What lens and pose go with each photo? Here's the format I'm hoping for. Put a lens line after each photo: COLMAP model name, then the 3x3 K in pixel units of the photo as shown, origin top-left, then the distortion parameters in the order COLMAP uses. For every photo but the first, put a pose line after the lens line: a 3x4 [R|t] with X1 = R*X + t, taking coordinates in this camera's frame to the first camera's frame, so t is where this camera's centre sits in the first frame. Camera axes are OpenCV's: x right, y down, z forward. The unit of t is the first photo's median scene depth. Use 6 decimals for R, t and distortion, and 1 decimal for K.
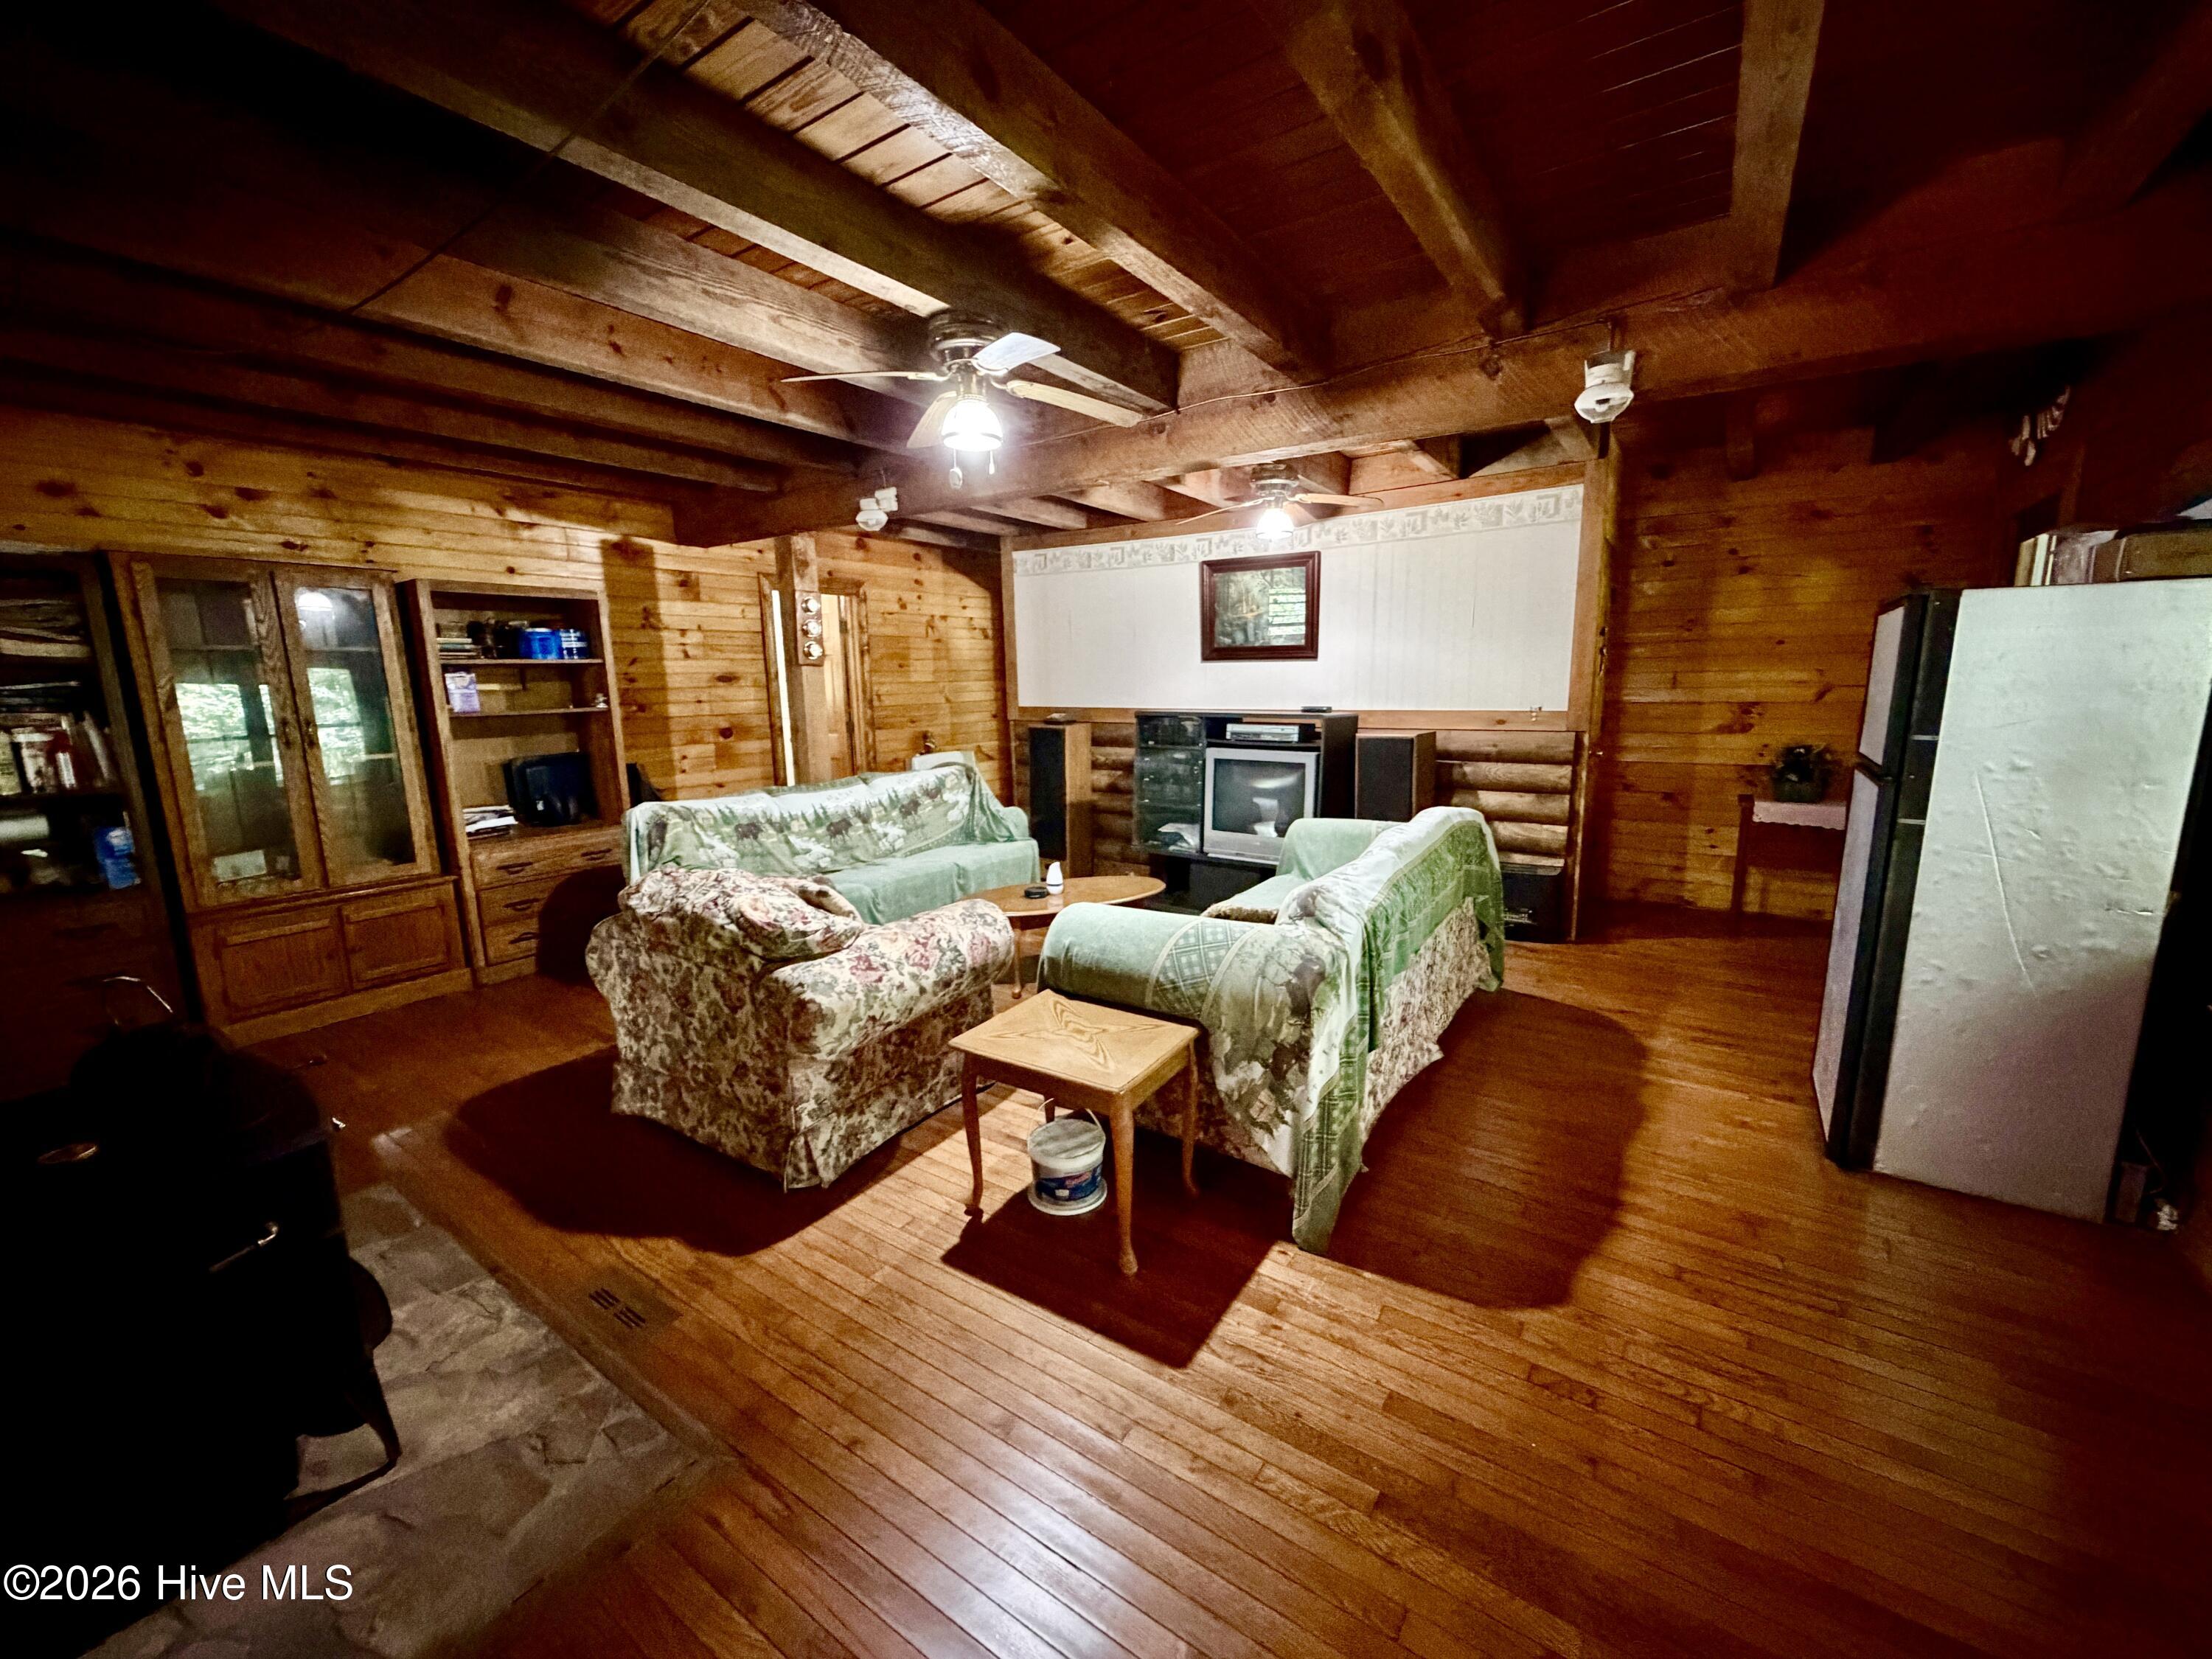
lens RADIAL K [[867.6, 0, 1106.0], [0, 867.6, 829.5], [0, 0, 1]] dist [0.000066, -0.000022]
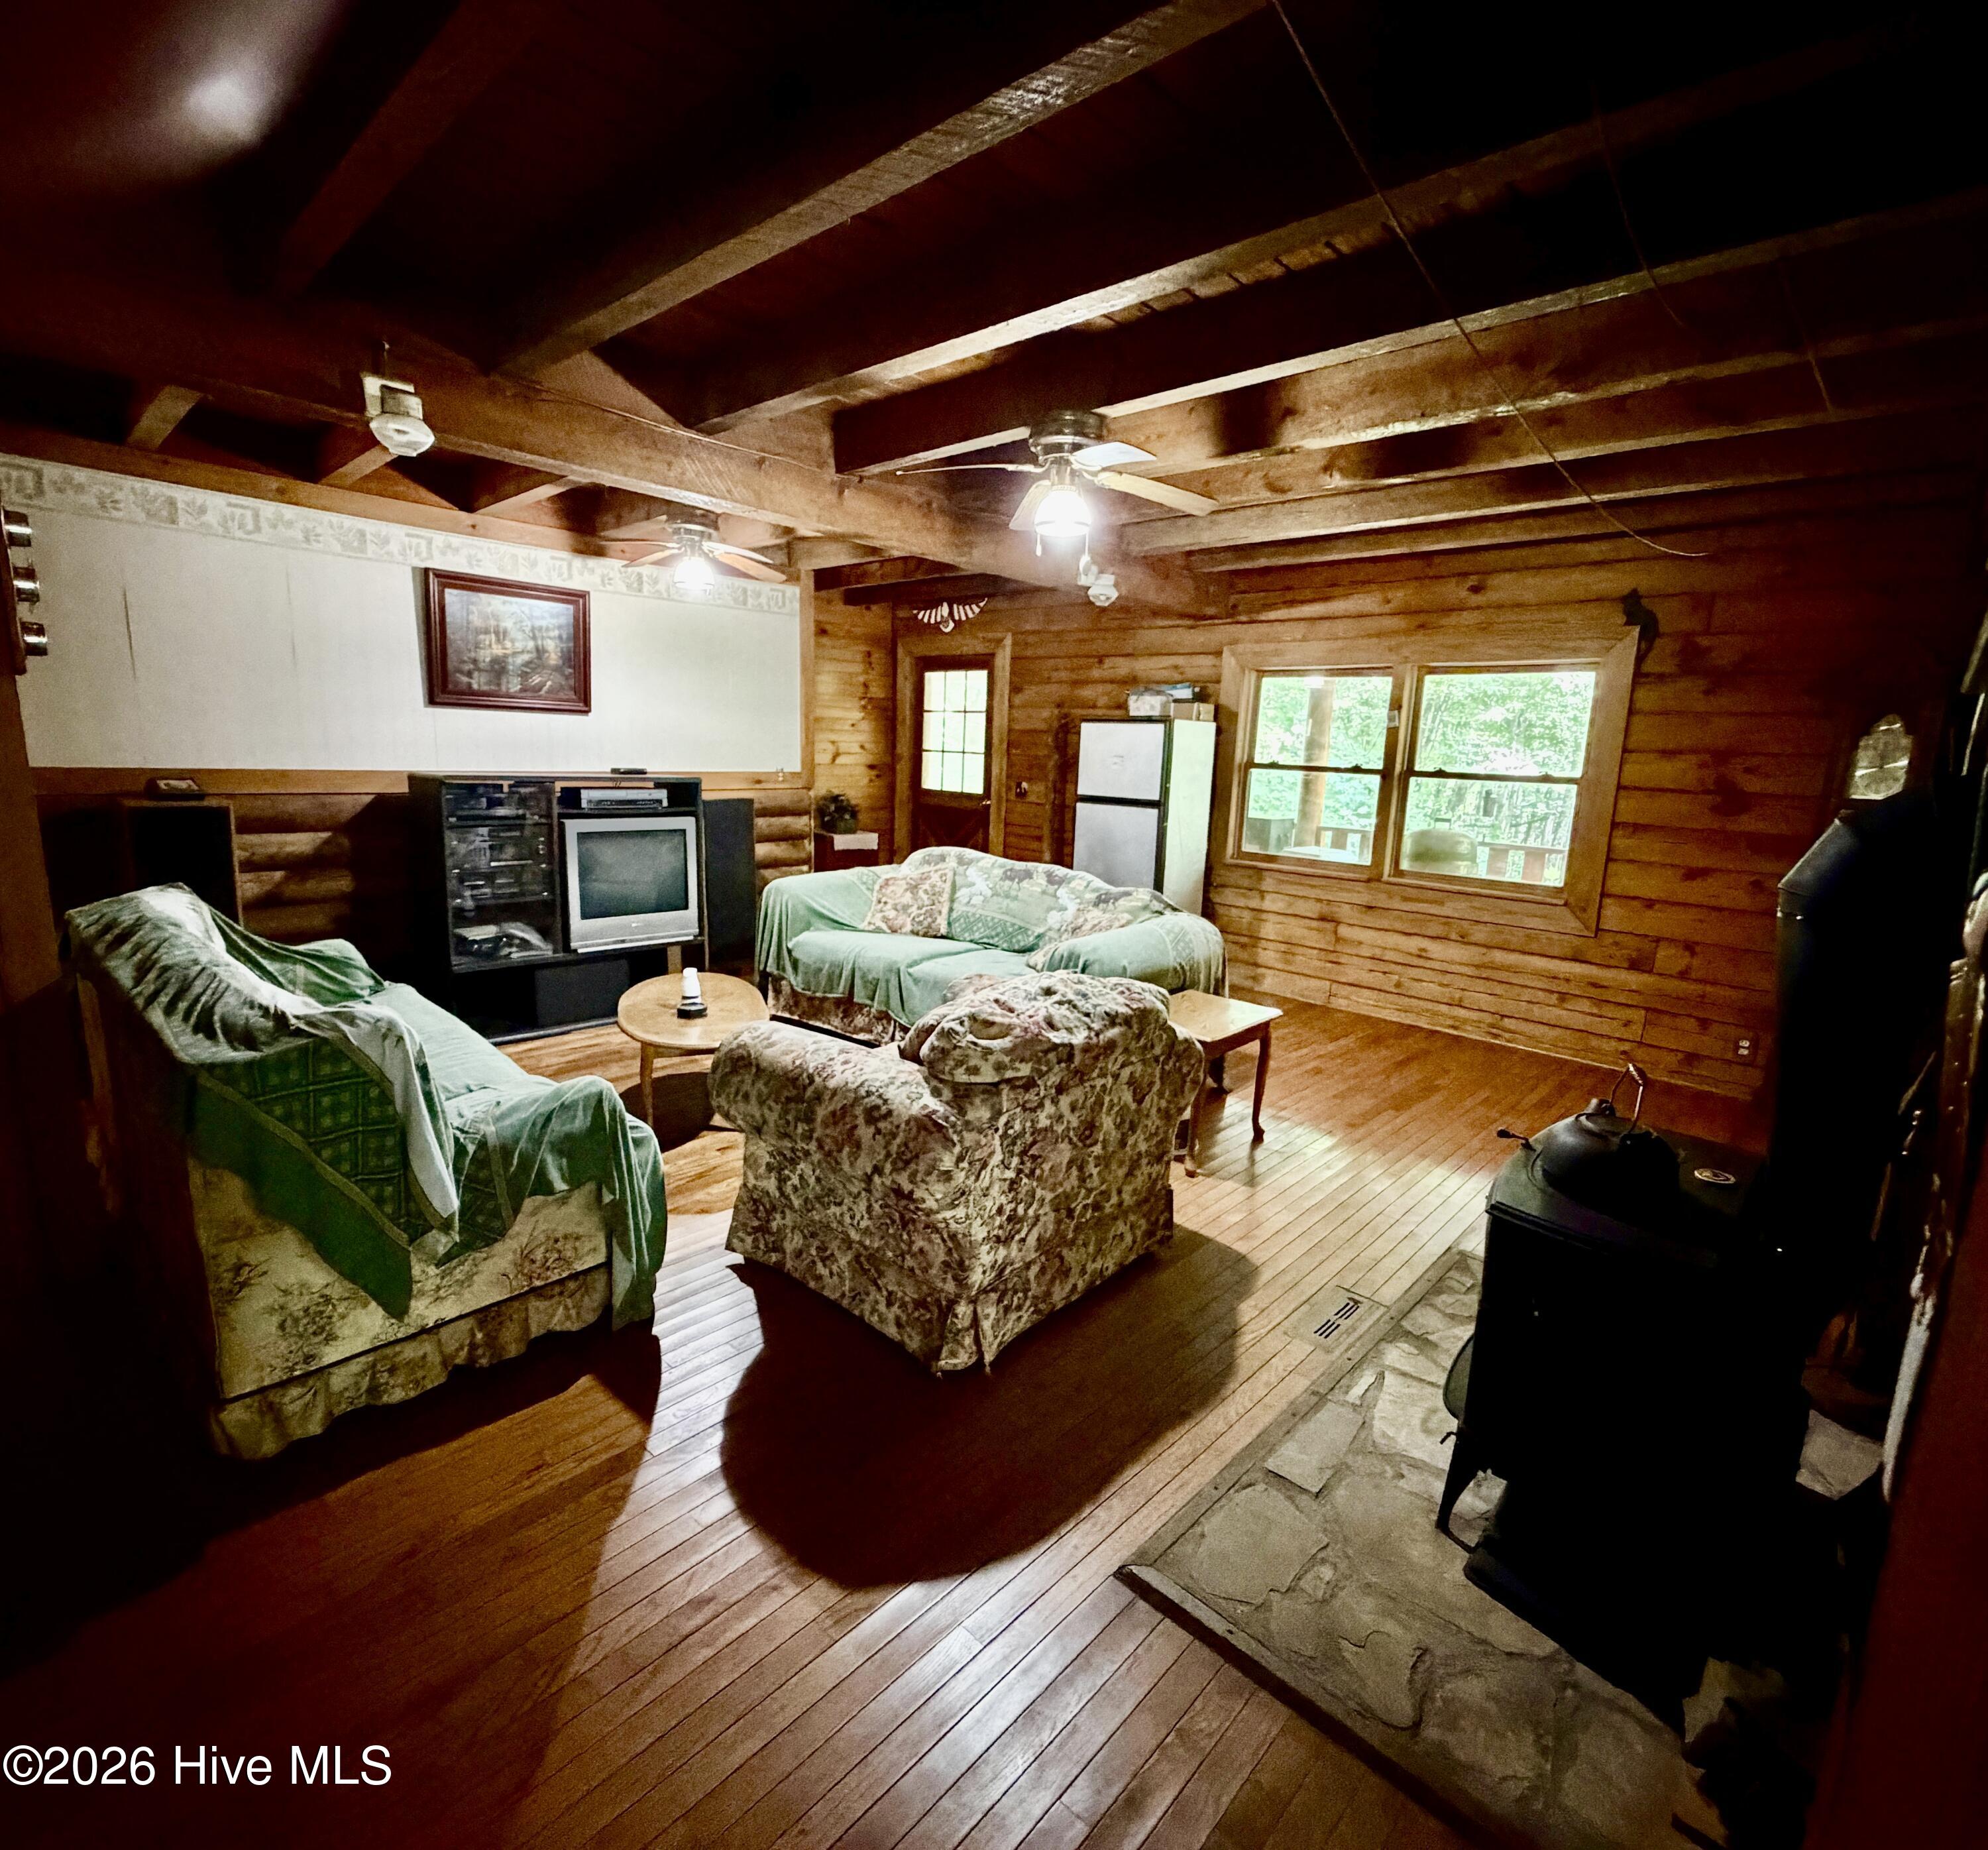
lens RADIAL K [[969.4, 0, 994.0], [0, 969.4, 925.0], [0, 0, 1]] dist [-0.025127, -0.000353]
pose [[0.160837, -0.159298, 0.974041, -0.752700], [0.131468, 0.981553, 0.138818, -0.075222], [-0.978186, 0.105728, 0.178813, 0.494941]]
